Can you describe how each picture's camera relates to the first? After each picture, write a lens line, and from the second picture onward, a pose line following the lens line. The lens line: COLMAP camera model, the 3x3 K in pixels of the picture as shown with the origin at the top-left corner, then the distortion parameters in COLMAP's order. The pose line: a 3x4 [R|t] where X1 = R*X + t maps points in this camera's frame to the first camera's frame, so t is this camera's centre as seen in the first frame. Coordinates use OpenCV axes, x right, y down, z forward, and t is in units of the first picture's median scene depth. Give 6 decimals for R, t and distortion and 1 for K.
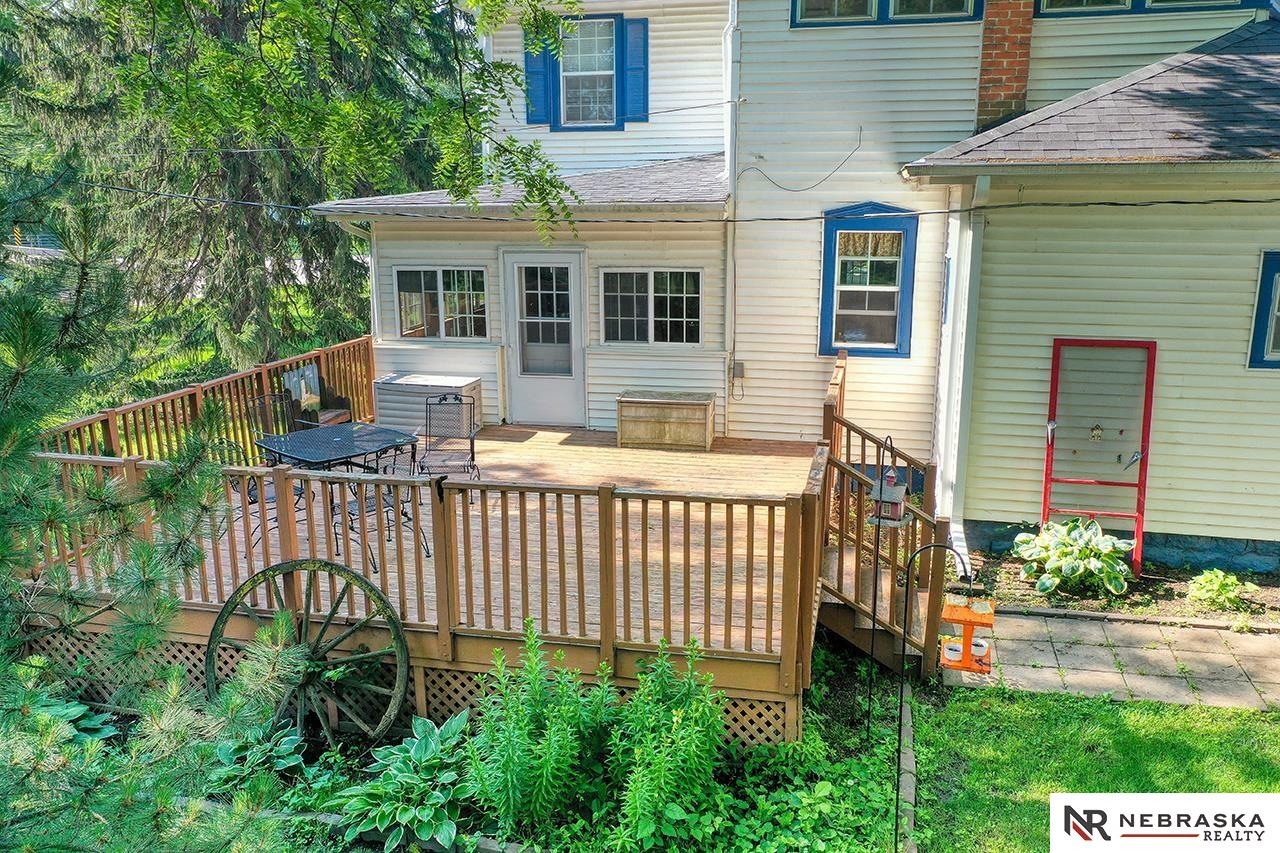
lens RADIAL K [[1026.5, 0, 641.7], [0, 1026.5, 420.8], [0, 0, 1]] dist [0.014189, 0.004877]
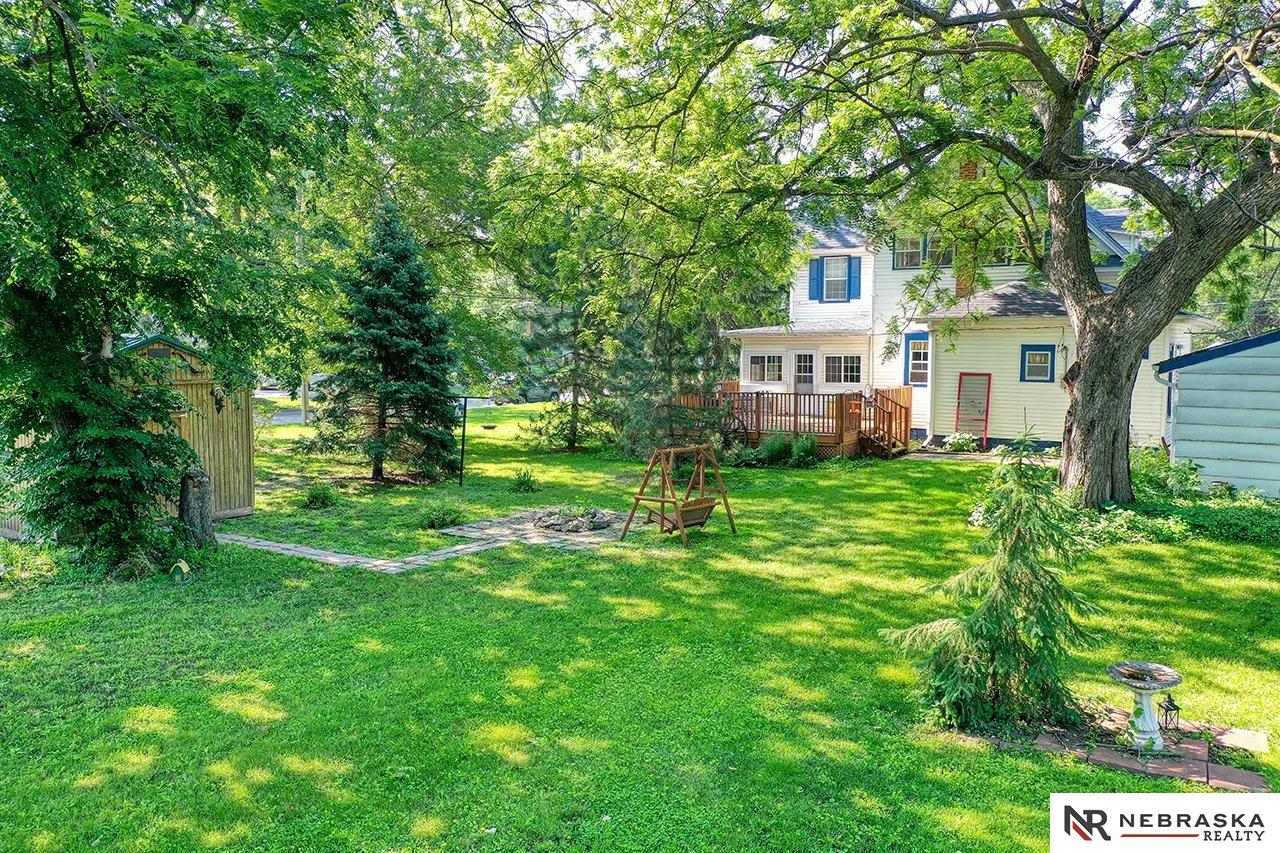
lens RADIAL K [[1026.5, 0, 640.4], [0, 1026.5, 432.4], [0, 0, 1]] dist [0.014189, 0.004877]
pose [[0.943659, 0.035310, -0.329030, 0.402119], [-0.077533, 0.990206, -0.116103, 0.407843], [0.321708, 0.135072, 0.937155, -1.670918]]
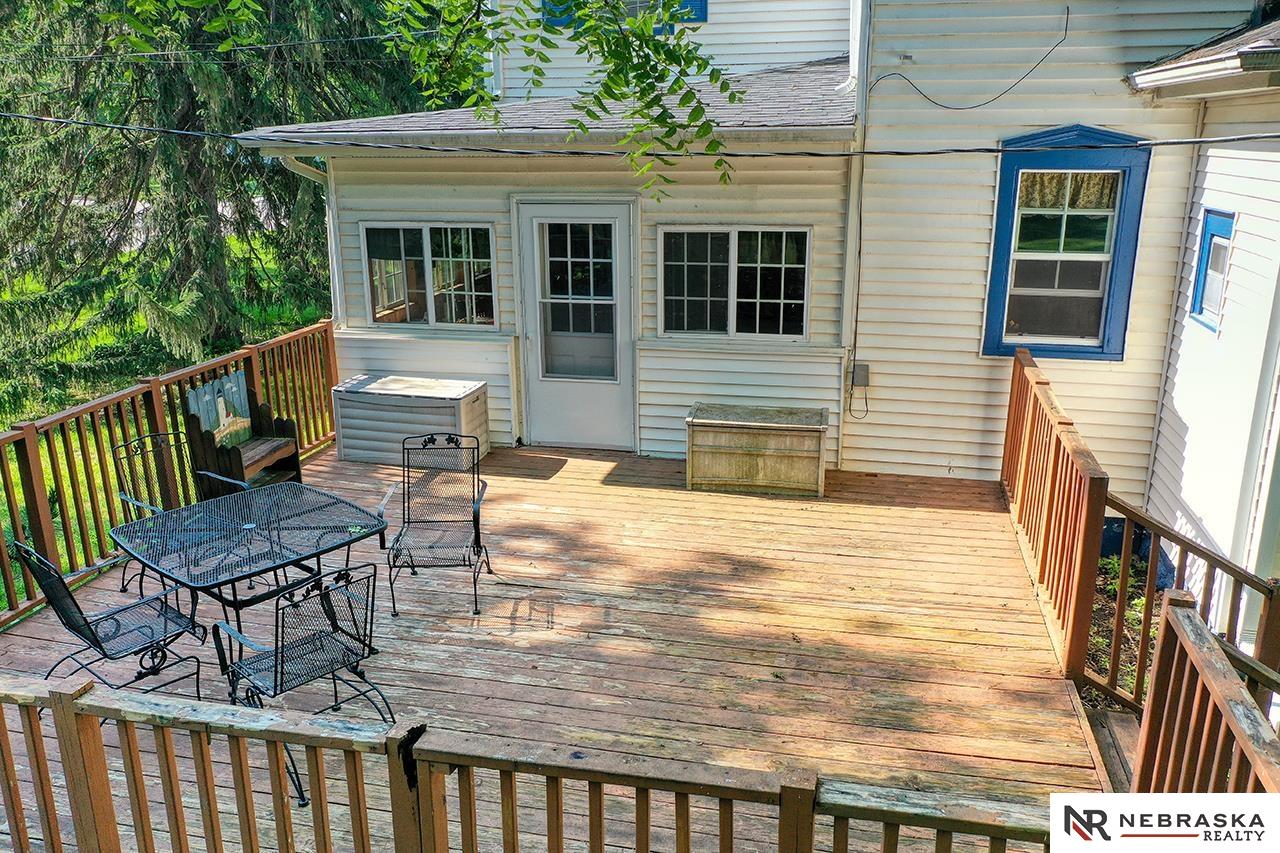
lens RADIAL K [[1026.5, 0, 647.7], [0, 1026.5, 430.9], [0, 0, 1]] dist [0.014189, 0.004877]
pose [[0.999990, -0.001645, 0.004156, -0.051778], [0.001370, 0.997861, 0.065357, -0.057358], [-0.004255, -0.065350, 0.997853, 0.309575]]
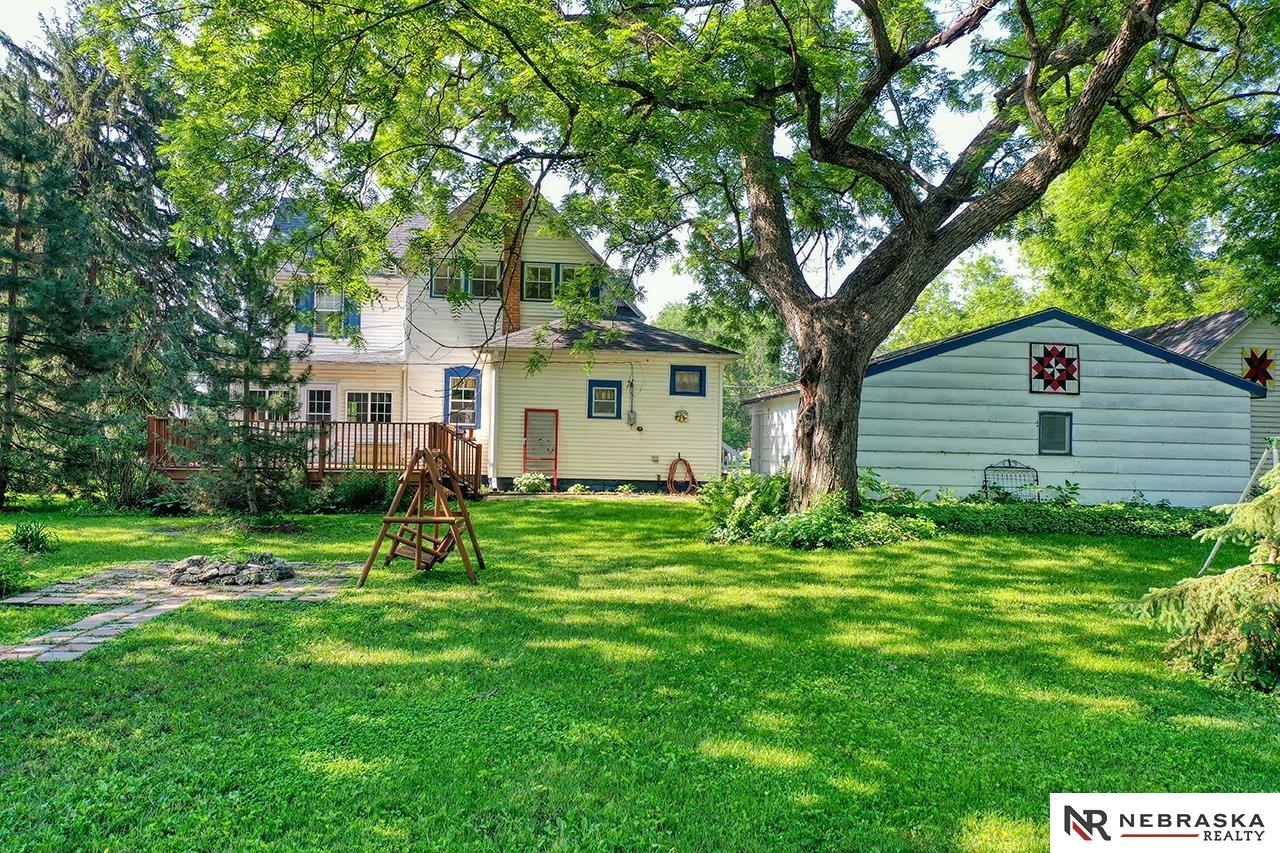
lens RADIAL K [[1026.5, 0, 647.6], [0, 1026.5, 429.6], [0, 0, 1]] dist [0.014189, 0.004877]
pose [[0.941162, 0.026629, 0.336904, -0.179547], [0.051093, 0.974220, -0.219736, 0.476758], [-0.334070, 0.224021, 0.915539, -1.308699]]
